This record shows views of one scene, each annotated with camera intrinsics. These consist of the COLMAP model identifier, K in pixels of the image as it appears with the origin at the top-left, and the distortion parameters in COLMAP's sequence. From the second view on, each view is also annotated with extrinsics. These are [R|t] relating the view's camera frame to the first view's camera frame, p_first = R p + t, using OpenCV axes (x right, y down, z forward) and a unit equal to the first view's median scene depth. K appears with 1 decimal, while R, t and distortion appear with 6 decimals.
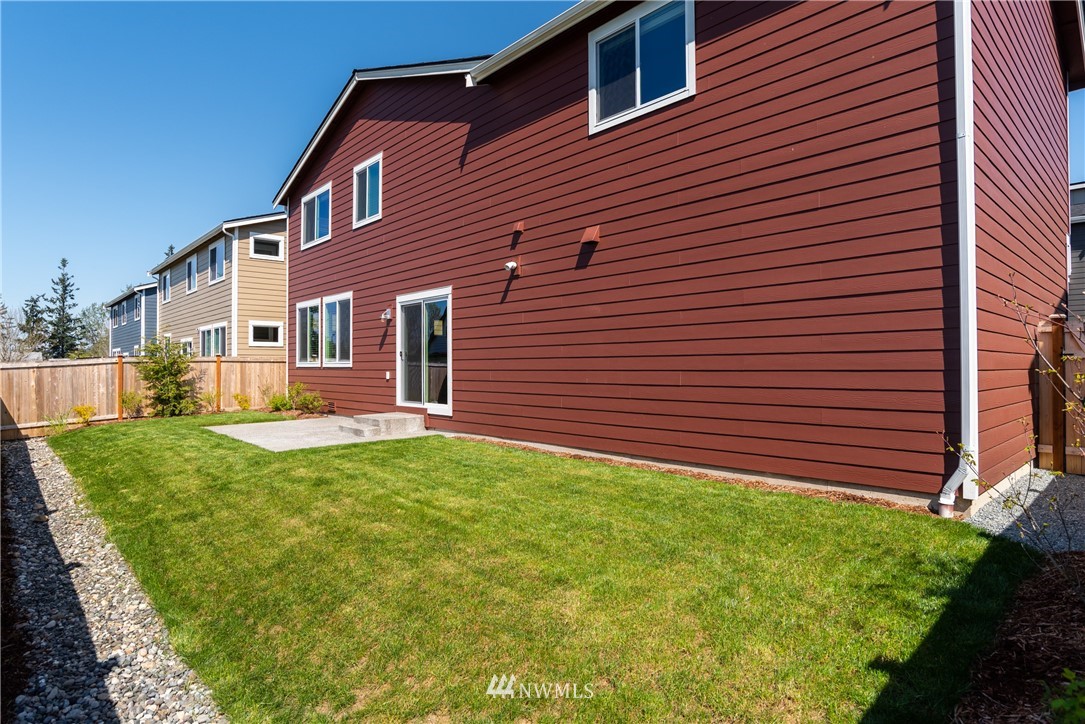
lens RADIAL K [[584.3, 0, 542.5], [0, 584.3, 362.0], [0, 0, 1]] dist [-0.000423, -0.000067]
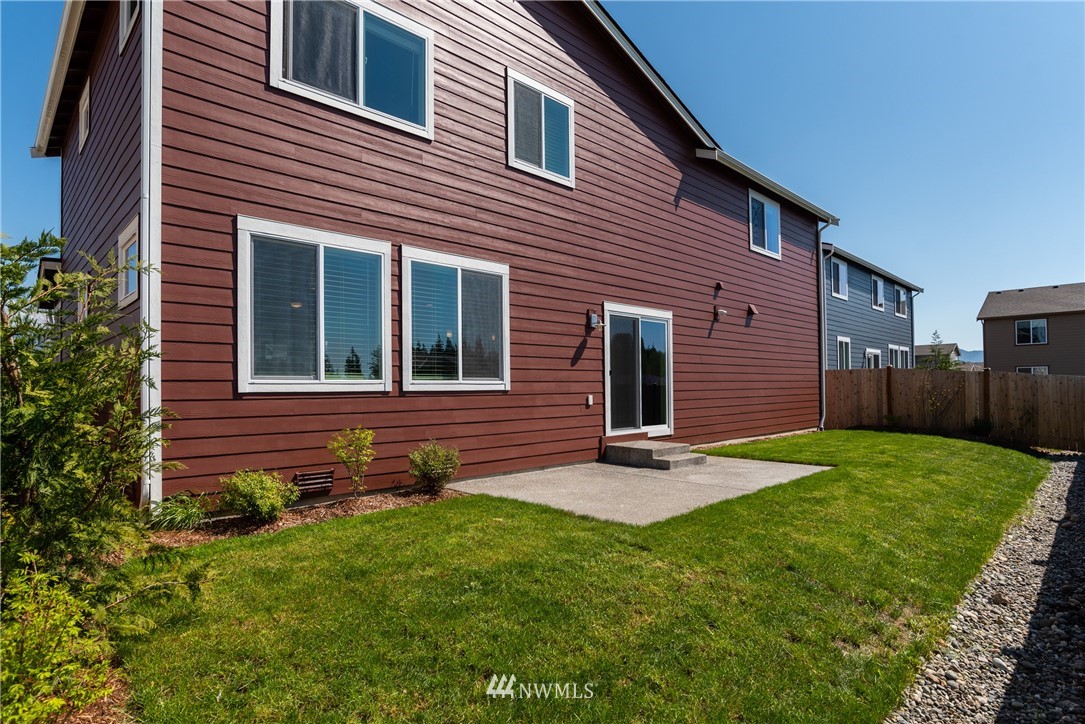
lens RADIAL K [[538.8, 0, 541.1], [0, 538.8, 389.1], [0, 0, 1]] dist [0.000988, 0.000081]
pose [[0.013118, 0.007378, 0.999887, -1.030525], [0.007086, 0.999947, -0.007471, 0.014365], [-0.999889, 0.007183, 0.013065, 1.110777]]
